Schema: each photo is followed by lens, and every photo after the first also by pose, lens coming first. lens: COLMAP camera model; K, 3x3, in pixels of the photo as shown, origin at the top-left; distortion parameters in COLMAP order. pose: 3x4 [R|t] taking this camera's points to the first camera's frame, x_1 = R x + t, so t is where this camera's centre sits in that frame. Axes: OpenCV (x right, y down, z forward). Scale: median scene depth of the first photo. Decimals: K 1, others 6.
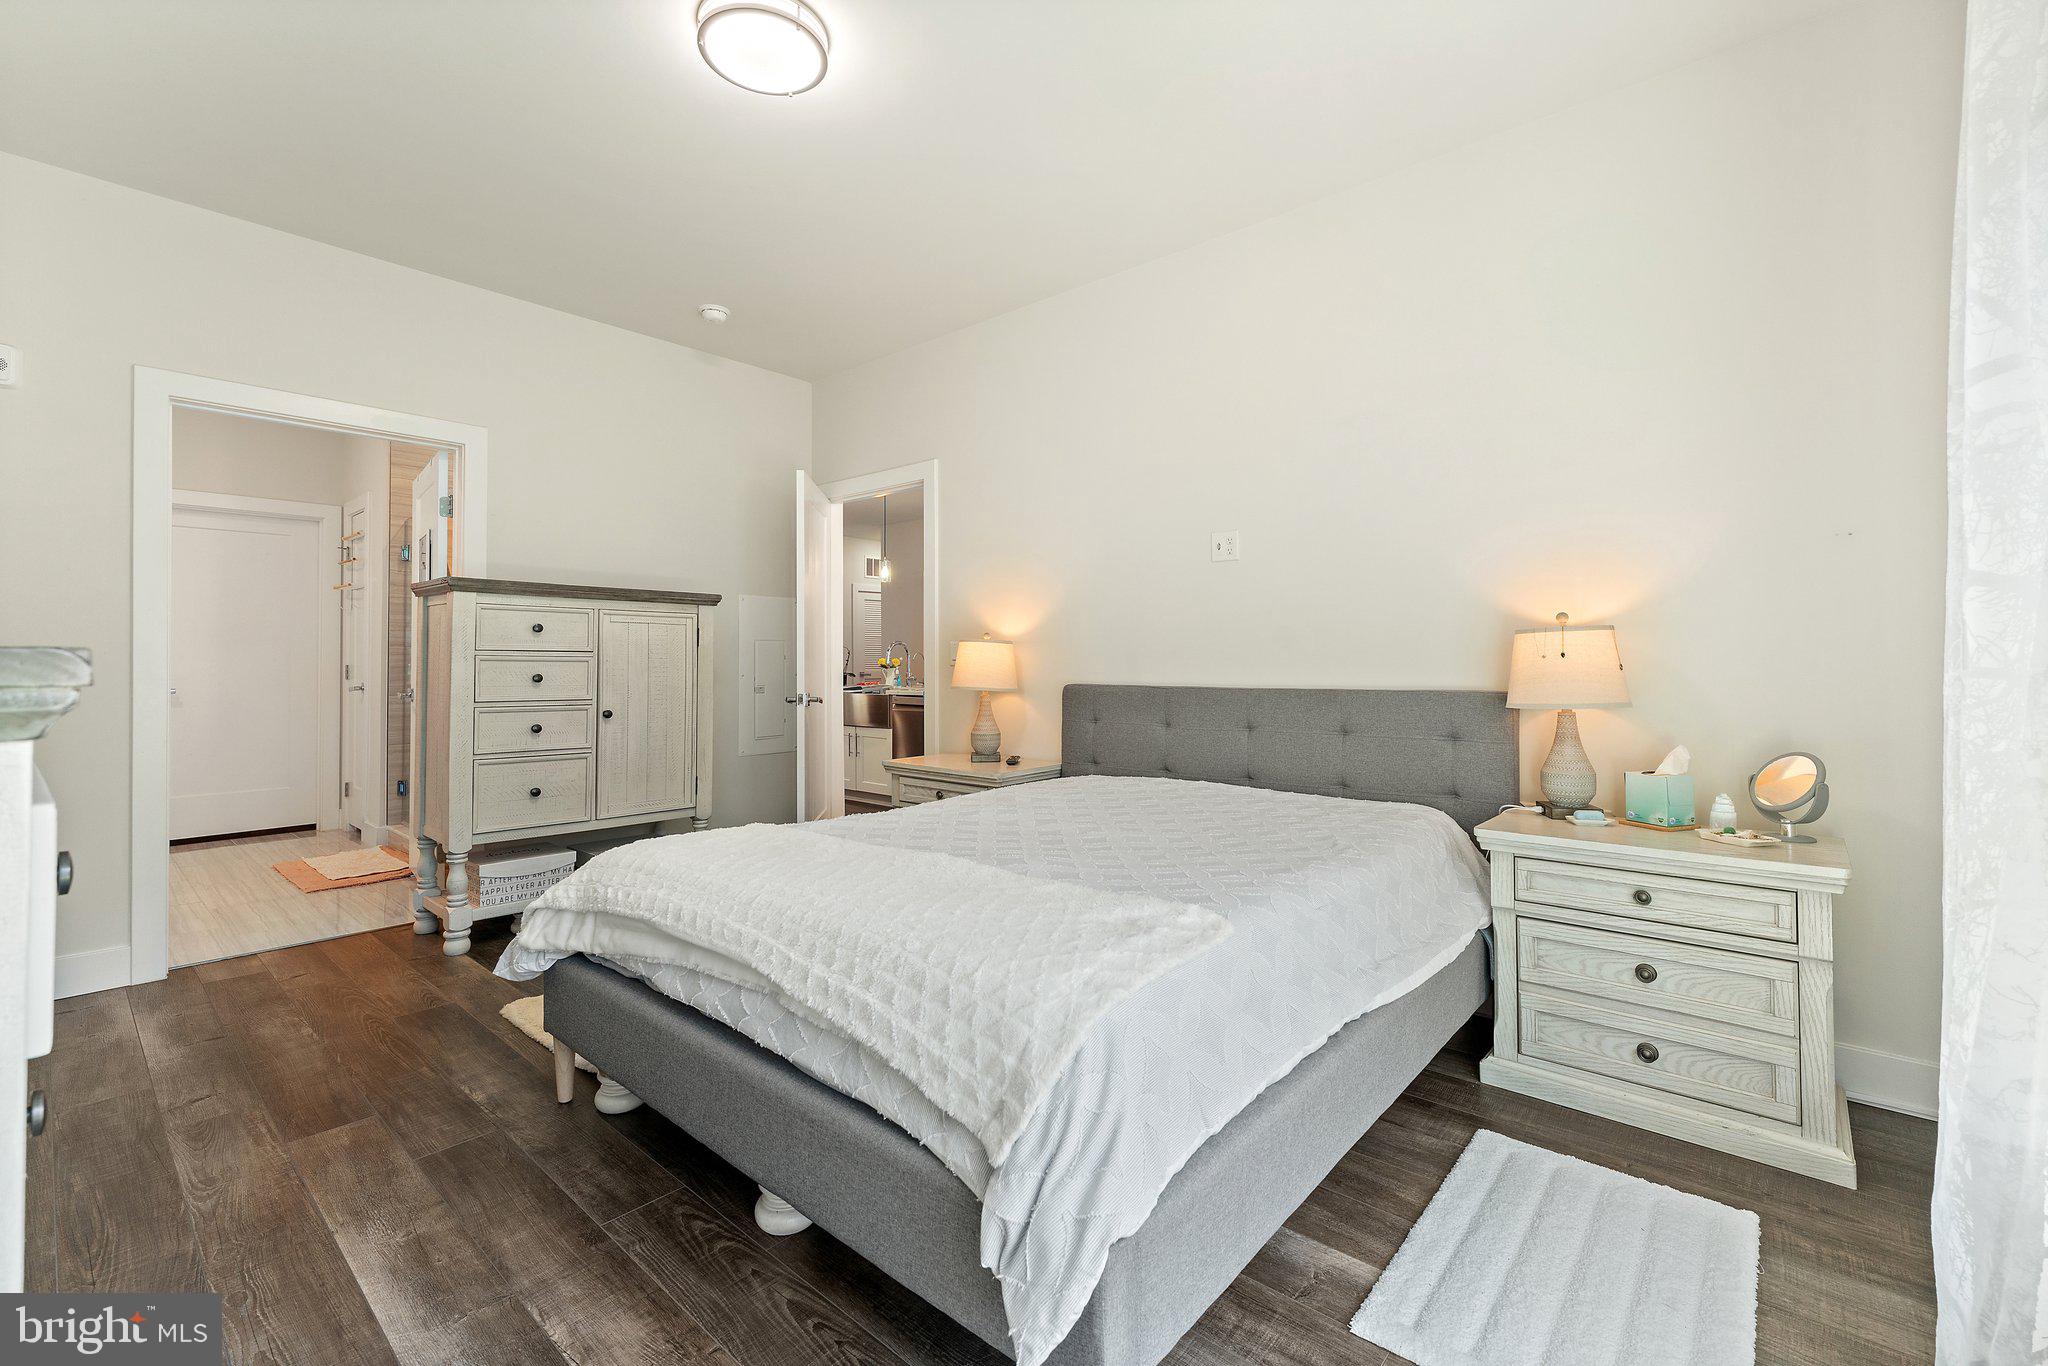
lens RADIAL K [[860.6, 0, 1013.7], [0, 860.6, 674.2], [0, 0, 1]] dist [-0.004818, 0.000371]
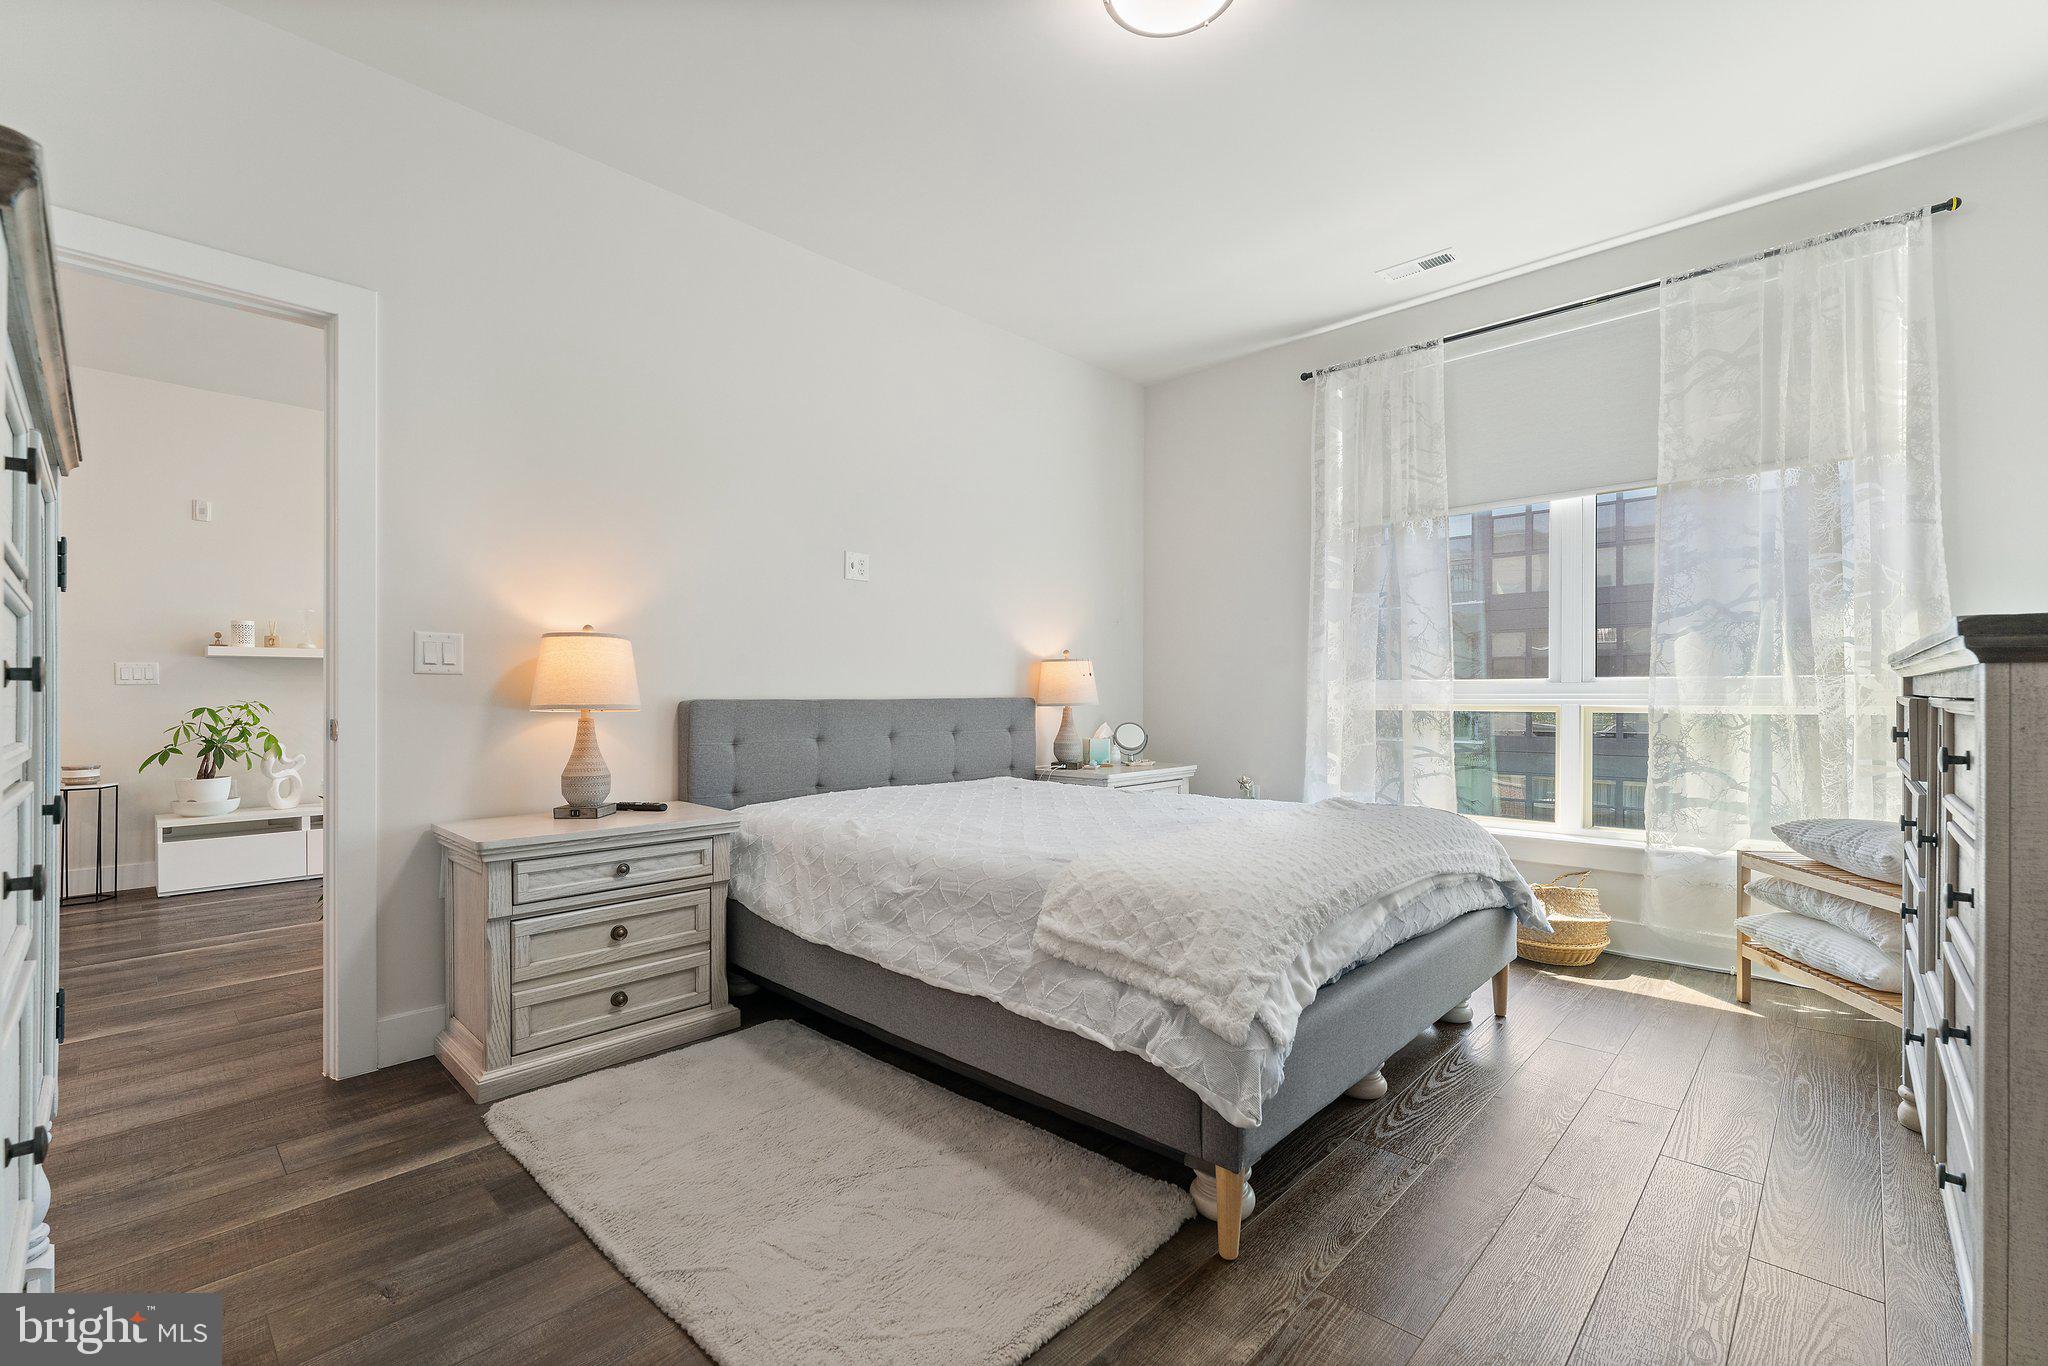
lens RADIAL K [[860.6, 0, 1000.1], [0, 860.6, 706.4], [0, 0, 1]] dist [-0.004818, 0.000371]
pose [[0.045696, -0.024788, 0.998648, -0.782437], [-0.005679, 0.999669, 0.025073, -0.003660], [-0.998939, -0.006817, 0.045540, 0.748673]]
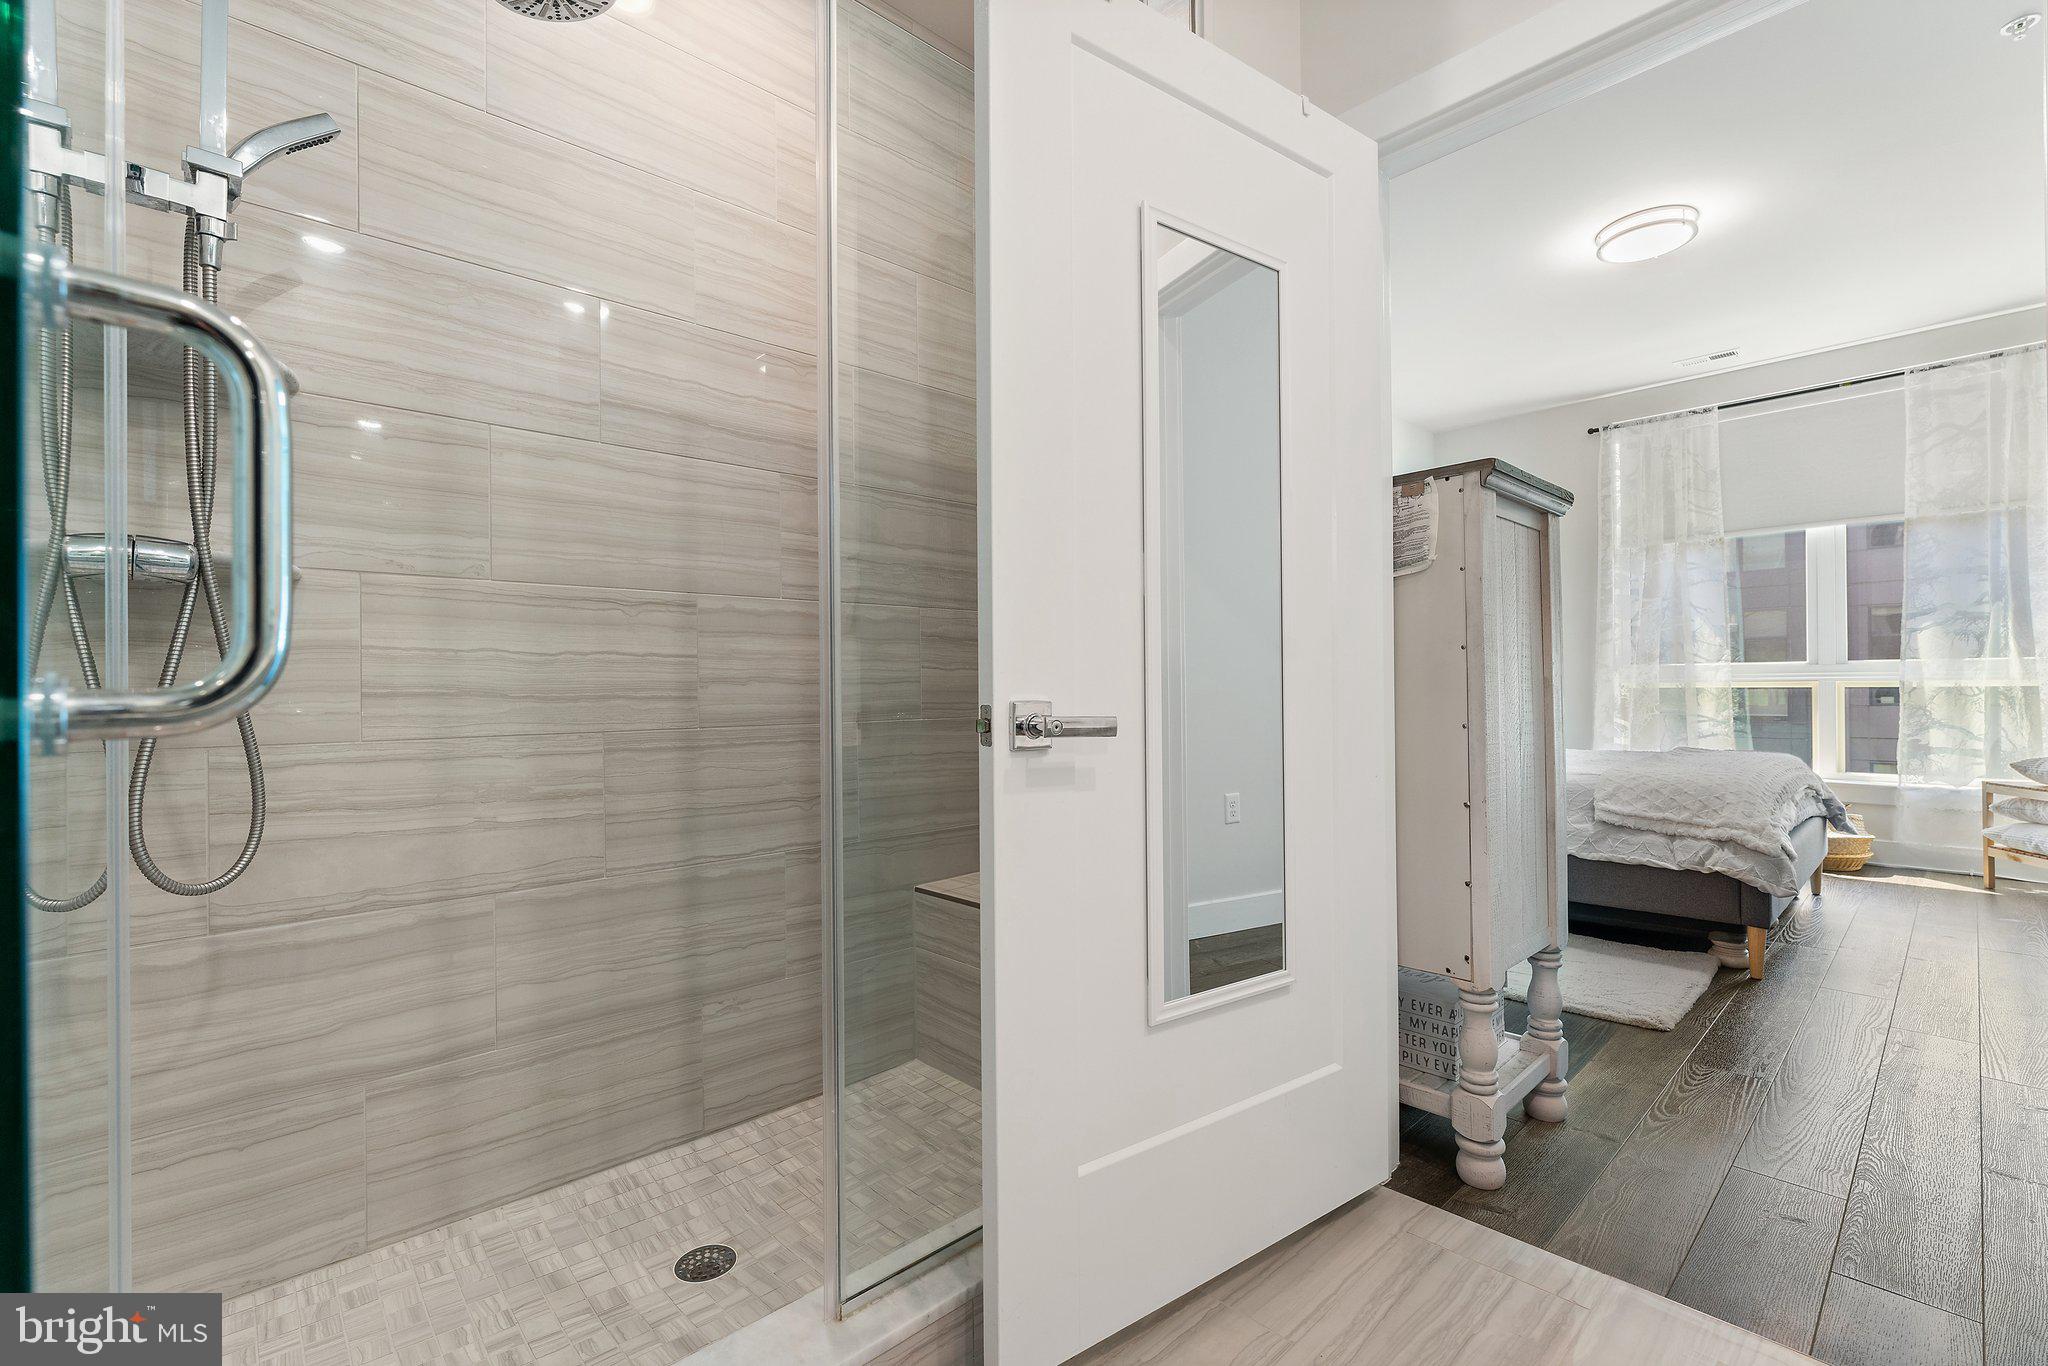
lens RADIAL K [[860.6, 0, 1020.3], [0, 860.6, 690.3], [0, 0, 1]] dist [-0.004818, 0.000371]
pose [[0.096000, -0.017580, 0.995226, -1.227469], [0.003199, 0.999844, 0.017353, 0.002954], [-0.995376, 0.001518, 0.096042, 1.285831]]
